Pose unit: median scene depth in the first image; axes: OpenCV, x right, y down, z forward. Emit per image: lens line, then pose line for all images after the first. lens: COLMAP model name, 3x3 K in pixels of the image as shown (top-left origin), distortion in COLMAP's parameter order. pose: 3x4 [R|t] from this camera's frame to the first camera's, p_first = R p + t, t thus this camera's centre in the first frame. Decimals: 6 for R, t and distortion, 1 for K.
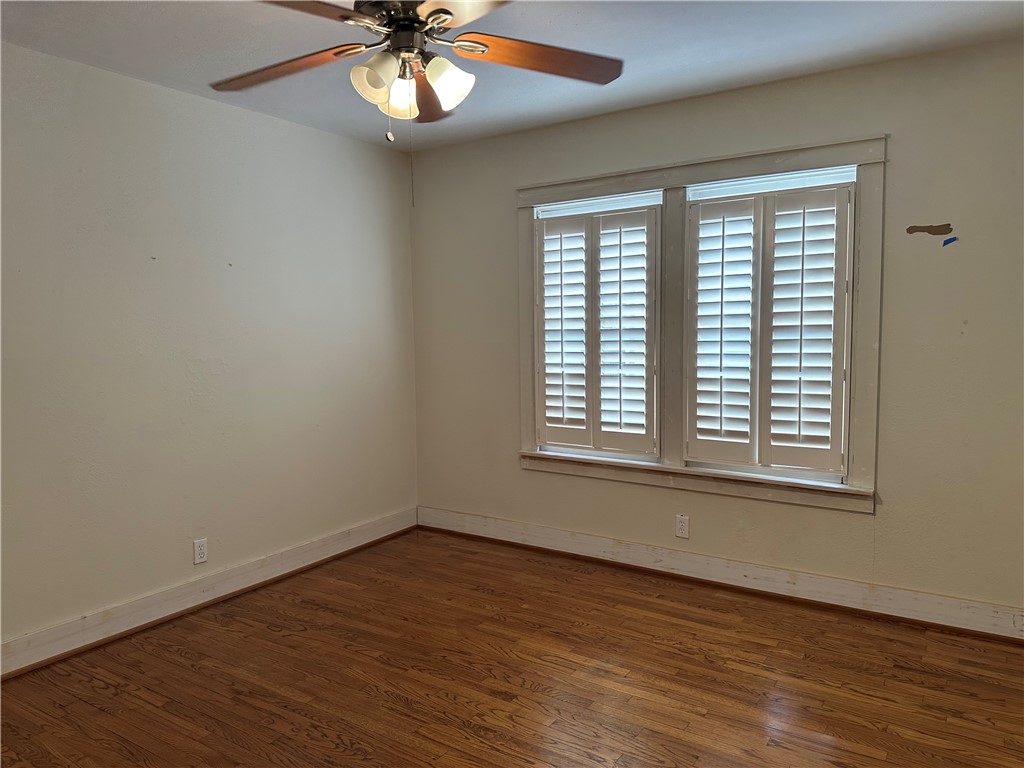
lens RADIAL K [[714.2, 0, 507.9], [0, 714.2, 380.2], [0, 0, 1]] dist [0.064364, -0.080583]
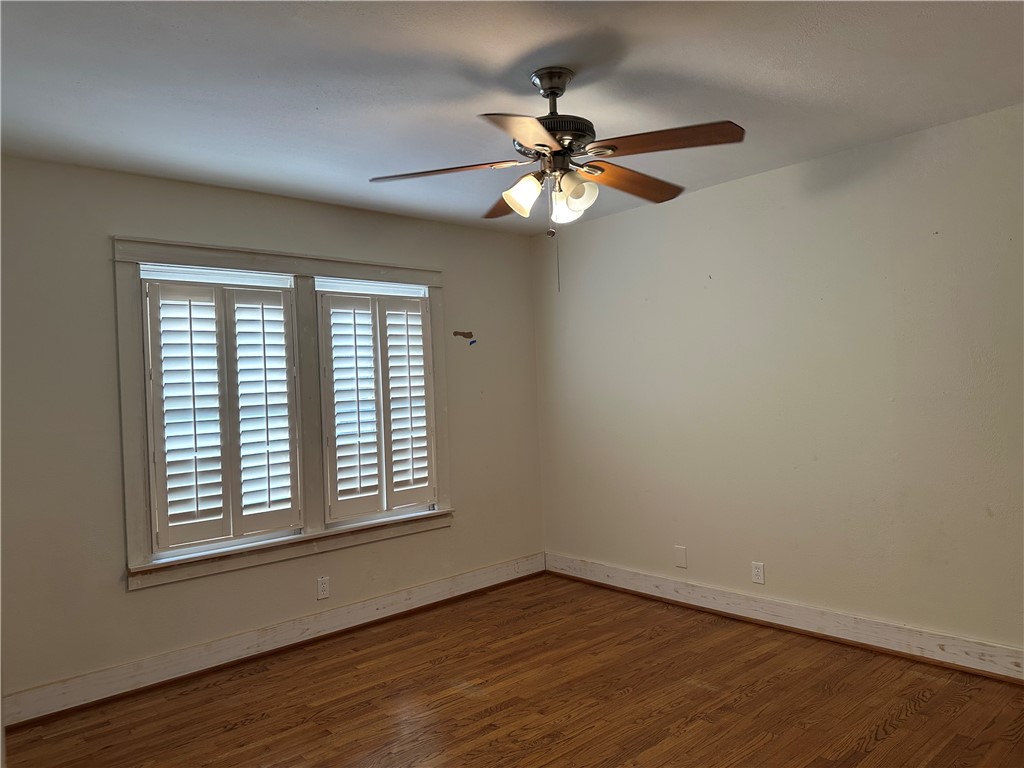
lens RADIAL K [[714.2, 0, 504.2], [0, 714.2, 376.2], [0, 0, 1]] dist [0.064364, -0.080583]
pose [[0.245515, 0.018857, 0.969209, -0.771455], [0.113952, 0.992318, -0.048172, -0.027510], [-0.962672, 0.122270, 0.241480, 0.467372]]
